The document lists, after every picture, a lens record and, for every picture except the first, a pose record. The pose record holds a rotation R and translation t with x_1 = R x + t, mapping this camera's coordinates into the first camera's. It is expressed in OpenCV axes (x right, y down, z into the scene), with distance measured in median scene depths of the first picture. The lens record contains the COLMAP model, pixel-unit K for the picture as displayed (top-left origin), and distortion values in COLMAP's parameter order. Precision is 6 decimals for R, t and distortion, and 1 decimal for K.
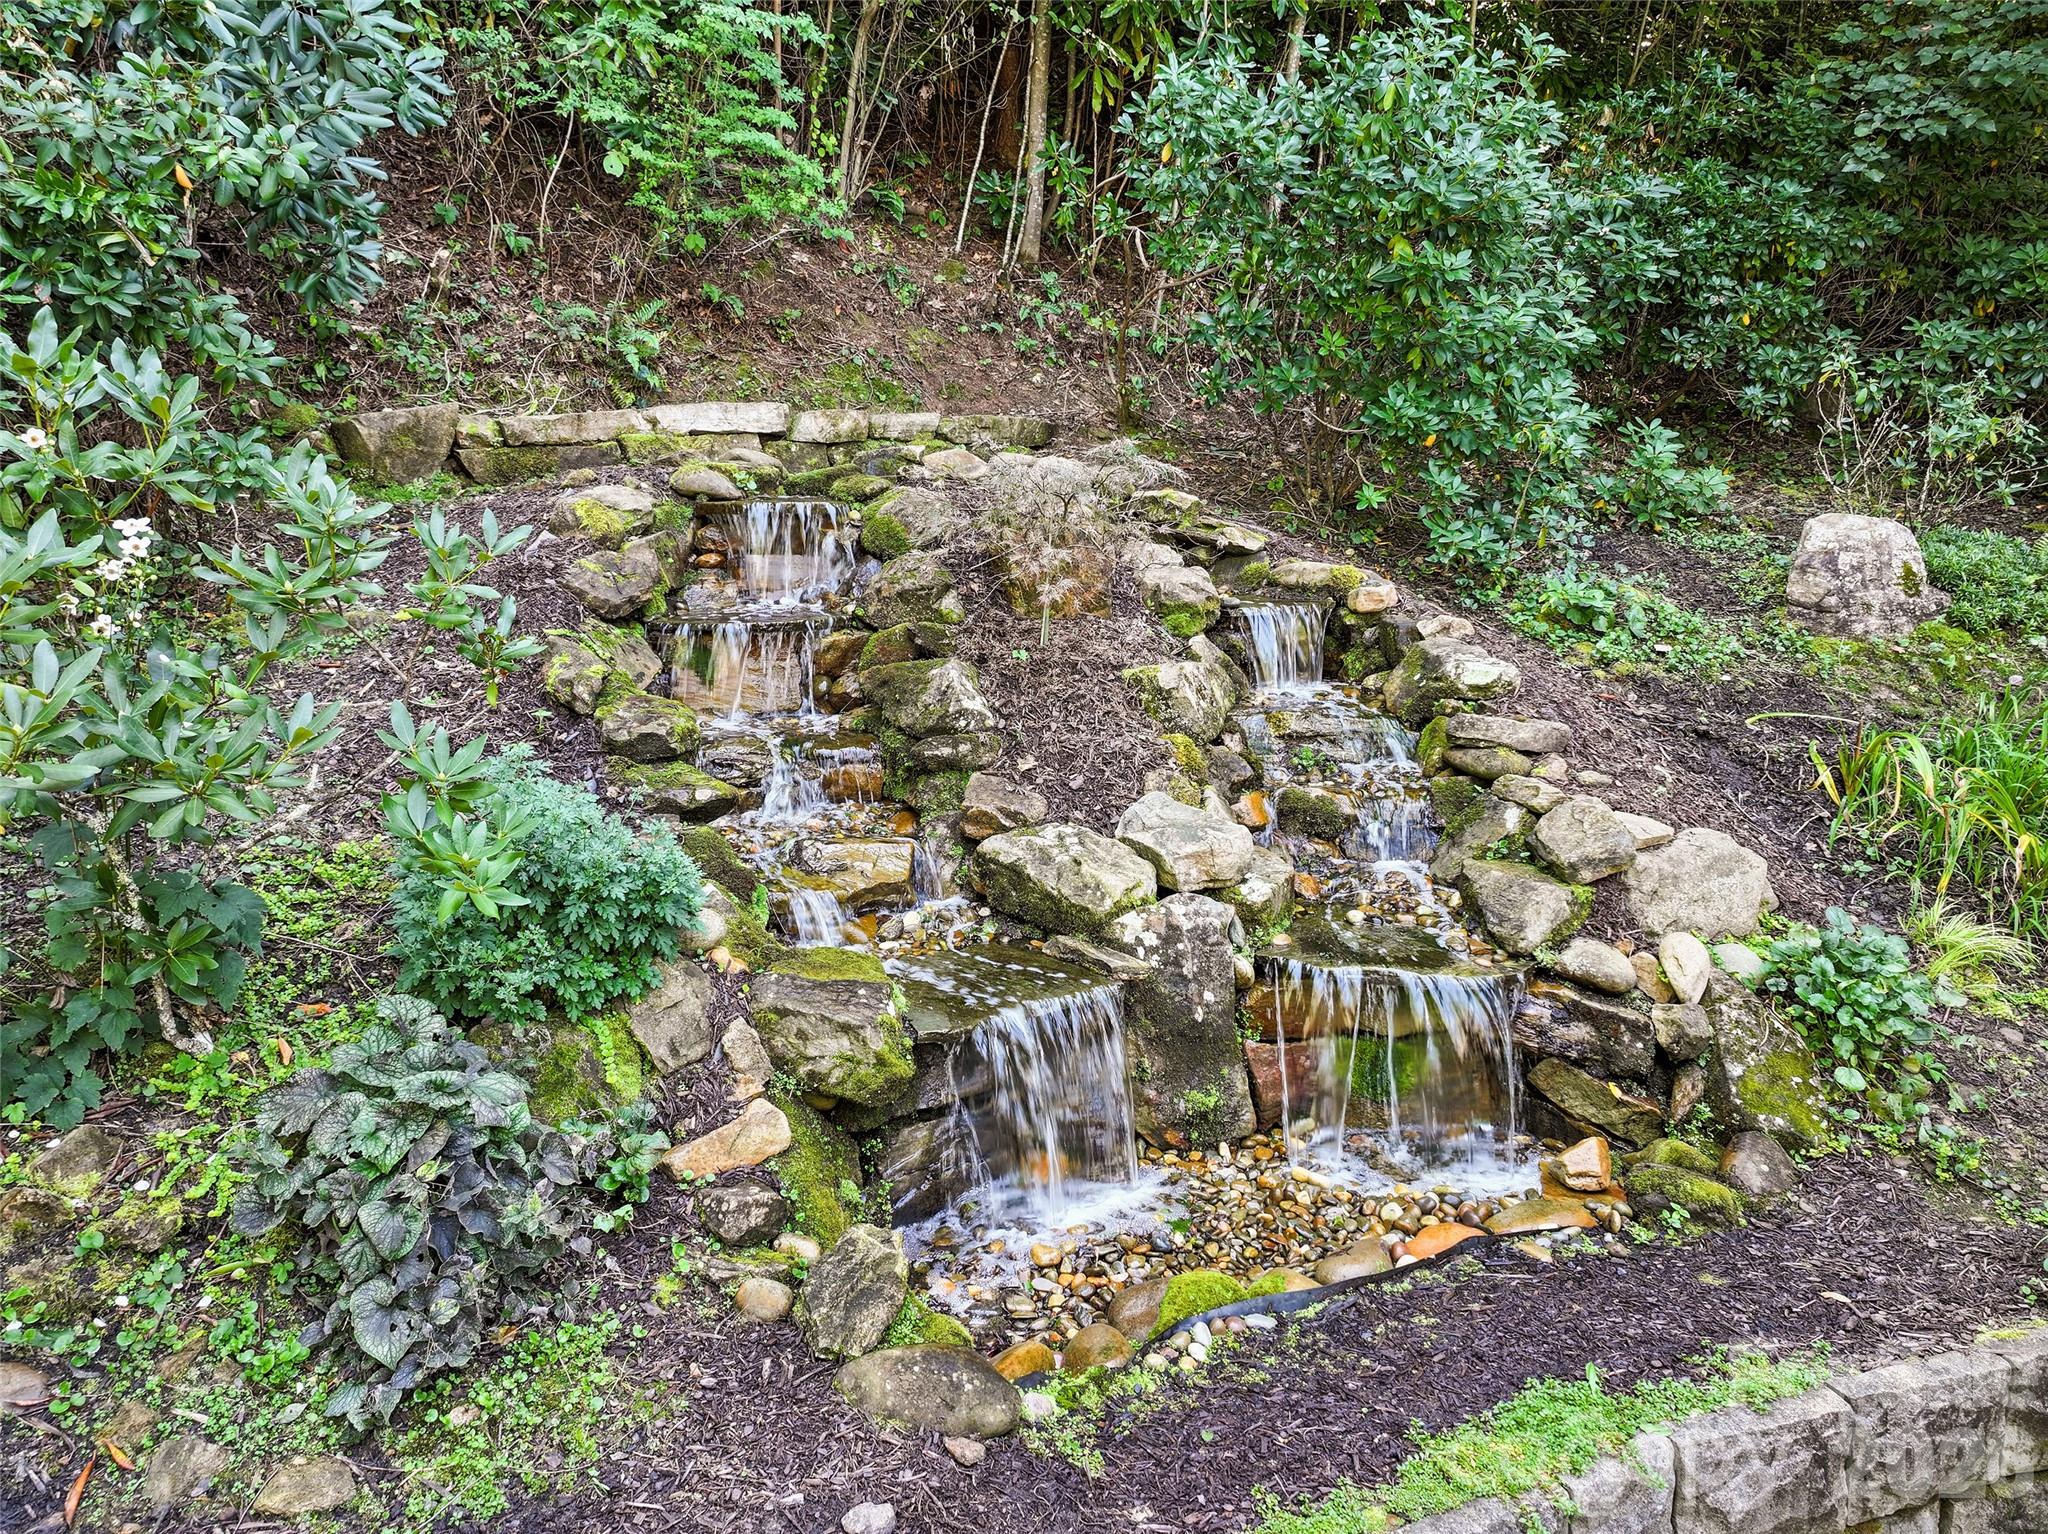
lens RADIAL K [[1453.6, 0, 1023.6], [0, 1453.6, 765.7], [0, 0, 1]] dist [0.002441, -0.000218]
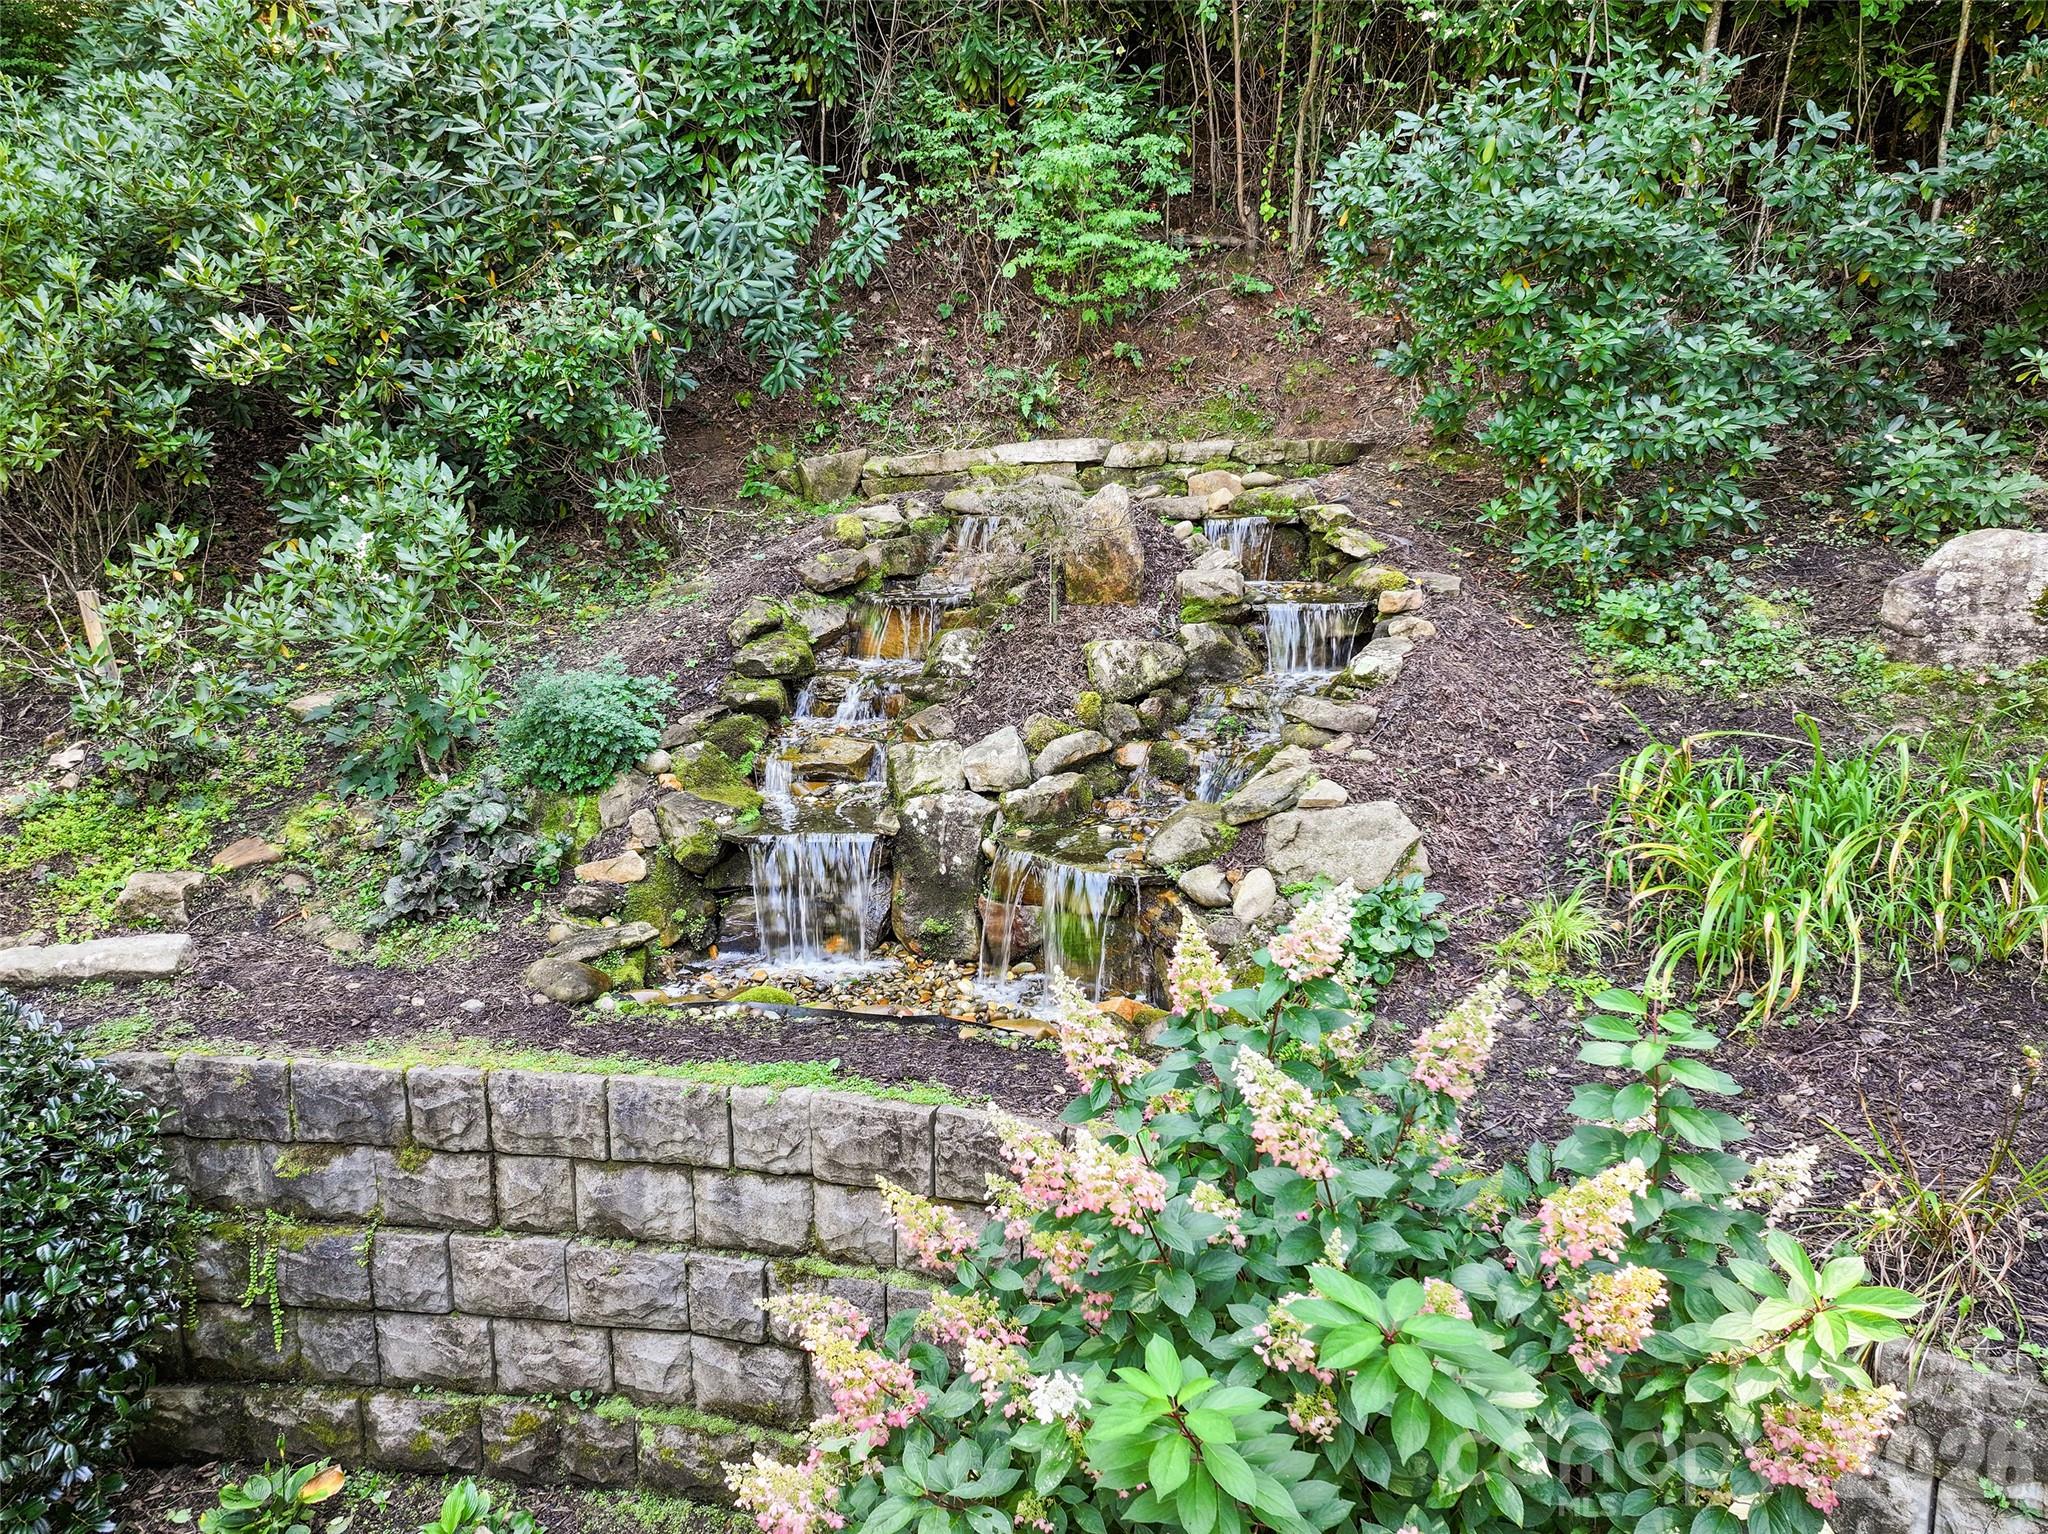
lens RADIAL K [[1453.6, 0, 1025.8], [0, 1453.6, 767.8], [0, 0, 1]] dist [0.002441, -0.000218]
pose [[0.782224, 0.108973, -0.613393, 0.689954], [-0.104260, 0.993596, 0.043561, -0.003551], [0.614212, 0.029878, 0.788576, -0.076969]]
